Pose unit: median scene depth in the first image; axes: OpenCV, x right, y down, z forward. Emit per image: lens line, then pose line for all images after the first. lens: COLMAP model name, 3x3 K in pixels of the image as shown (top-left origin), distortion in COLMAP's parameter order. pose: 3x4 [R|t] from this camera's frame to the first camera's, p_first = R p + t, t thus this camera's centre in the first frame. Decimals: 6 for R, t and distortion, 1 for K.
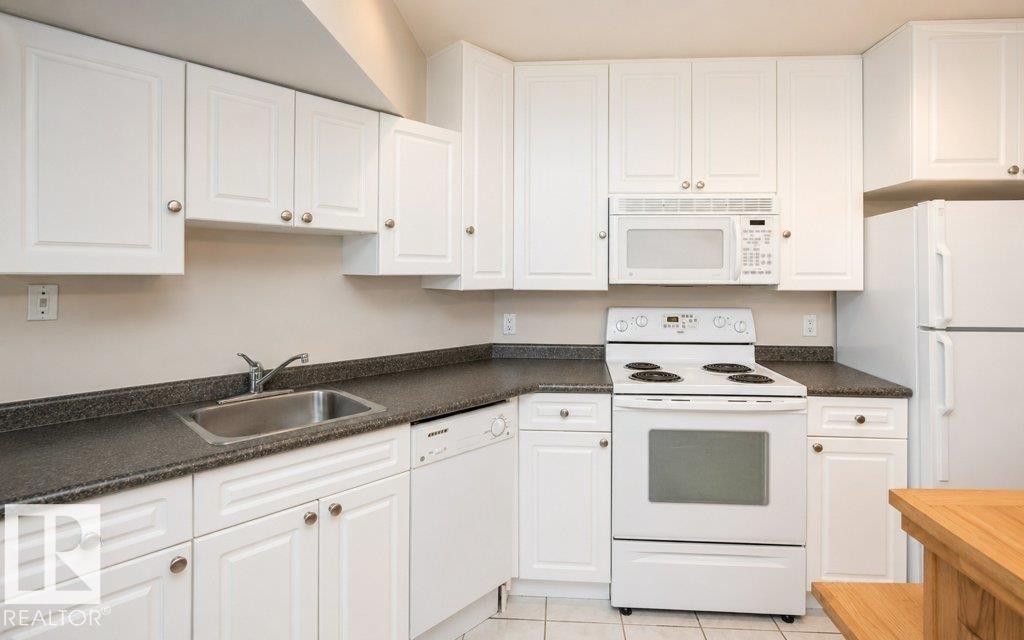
lens RADIAL K [[503.2, 0, 519.7], [0, 503.2, 275.8], [0, 0, 1]] dist [-0.002556, -0.000065]
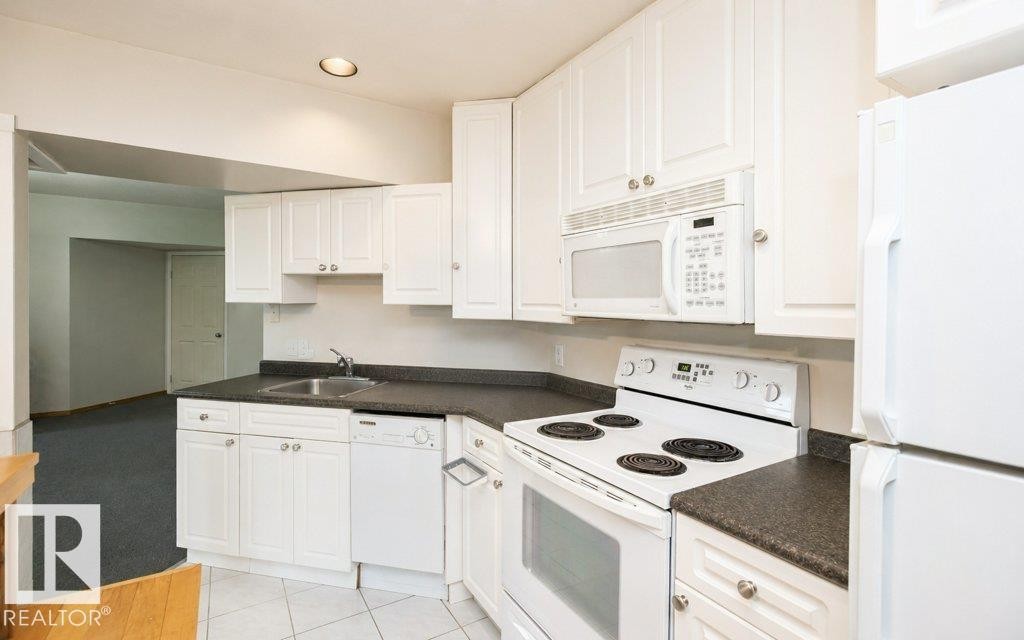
lens RADIAL K [[464.2, 0, 512.0], [0, 464.2, 320.0], [0, 0, 1]] dist [0.000854, 0.000097]
pose [[0.578723, 0.030065, -0.814970, 0.797545], [-0.005614, 0.999443, 0.032884, -0.003210], [0.815505, -0.014456, 0.578570, 0.469135]]
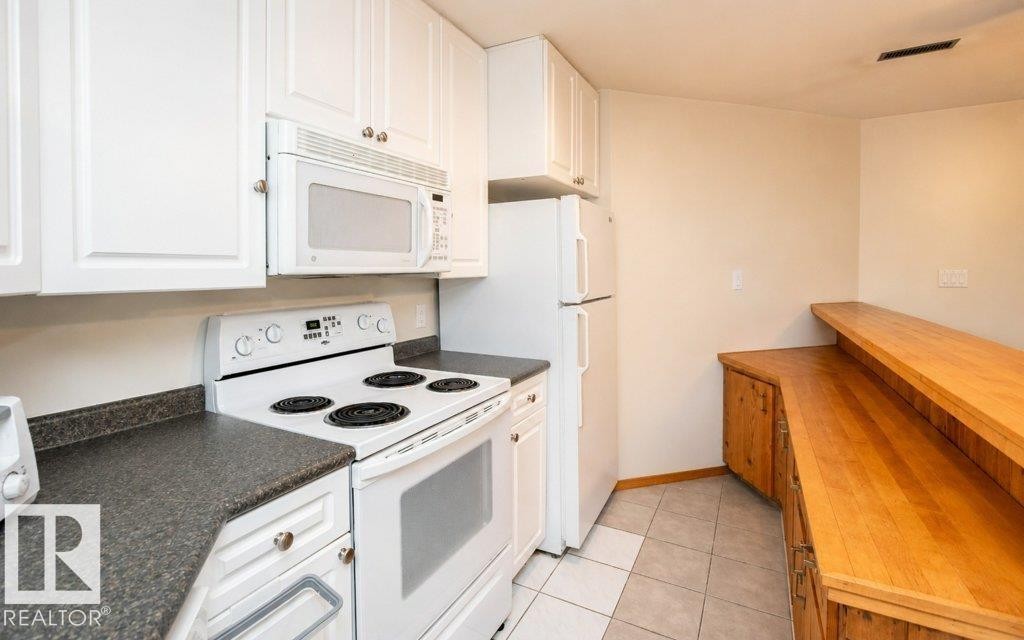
lens RADIAL K [[503.2, 0, 519.7], [0, 503.2, 275.8], [0, 0, 1]] dist [-0.002556, -0.000065]
pose [[0.392781, -0.020686, 0.919400, -0.240486], [-0.000197, 0.999745, 0.022579, 0.004501], [-0.919632, -0.009050, 0.392676, 0.539121]]
